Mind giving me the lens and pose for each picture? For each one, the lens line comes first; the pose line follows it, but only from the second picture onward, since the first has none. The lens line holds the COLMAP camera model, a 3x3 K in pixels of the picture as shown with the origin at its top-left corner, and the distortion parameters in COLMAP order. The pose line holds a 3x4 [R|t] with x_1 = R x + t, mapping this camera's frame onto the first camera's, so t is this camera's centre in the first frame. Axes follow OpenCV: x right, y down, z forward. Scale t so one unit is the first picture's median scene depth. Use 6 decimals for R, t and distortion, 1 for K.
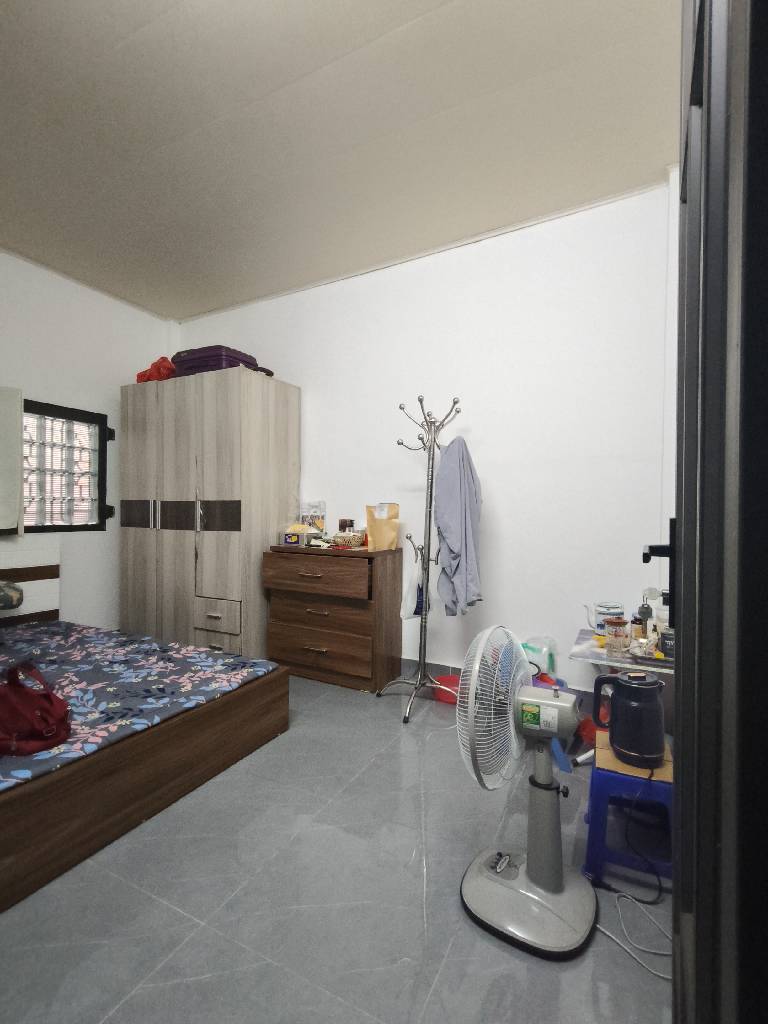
lens RADIAL K [[479.7, 0, 393.8], [0, 479.7, 511.0], [0, 0, 1]] dist [-0.001001, 0.000879]
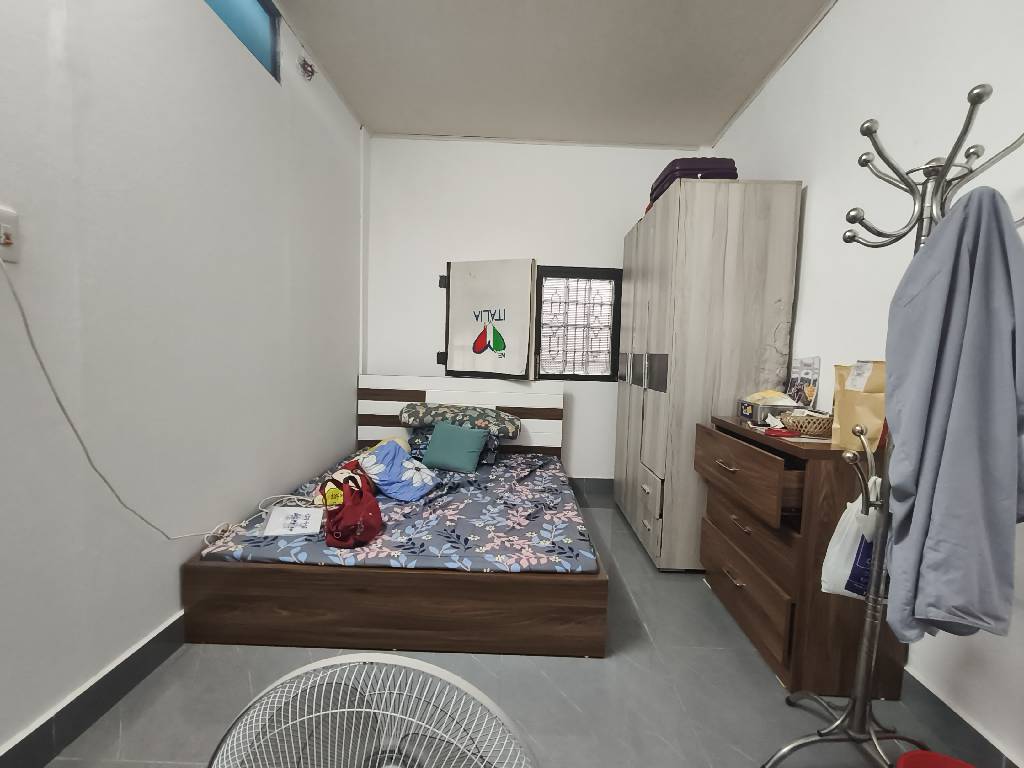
lens RADIAL K [[479.7, 0, 506.7], [0, 479.7, 387.7], [0, 0, 1]] dist [-0.001001, 0.000879]
pose [[0.430455, 0.074655, -0.899519, 0.353863], [-0.030446, 0.997207, 0.068193, -0.014910], [0.902098, -0.001967, 0.431526, 0.528241]]
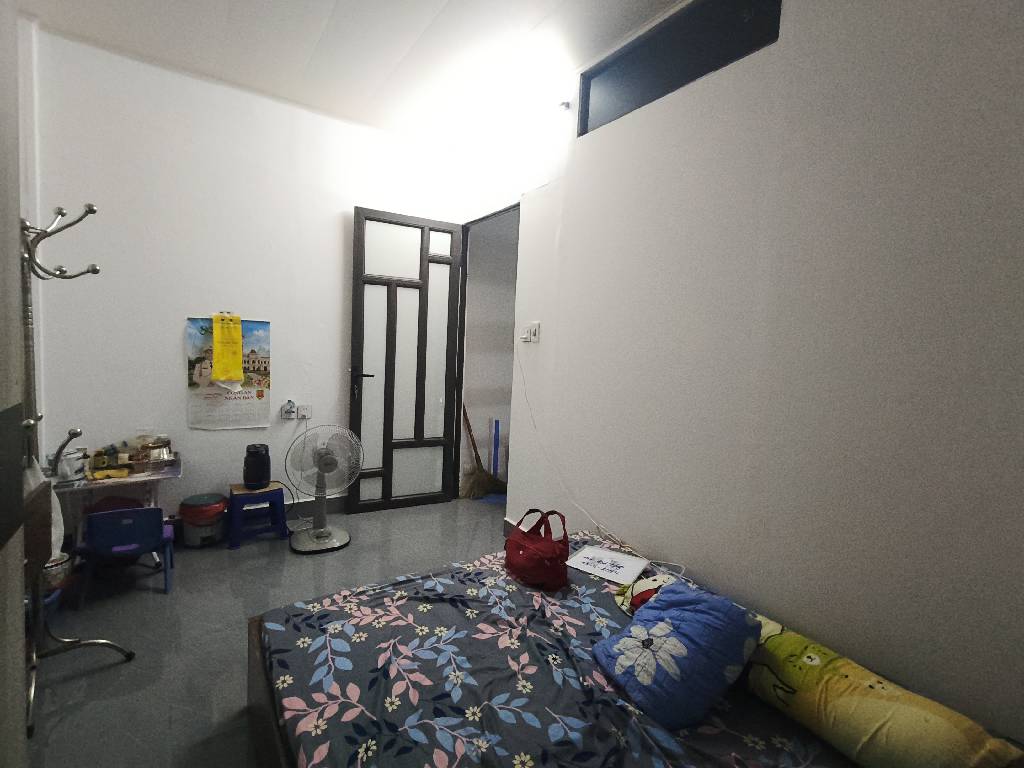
lens RADIAL K [[479.7, 0, 520.6], [0, 479.7, 382.2], [0, 0, 1]] dist [-0.001001, 0.000879]
pose [[-0.879188, -0.083644, 0.469076, -0.840858], [-0.053009, 0.995530, 0.078165, -0.084081], [-0.473517, 0.043856, -0.879692, 1.381081]]
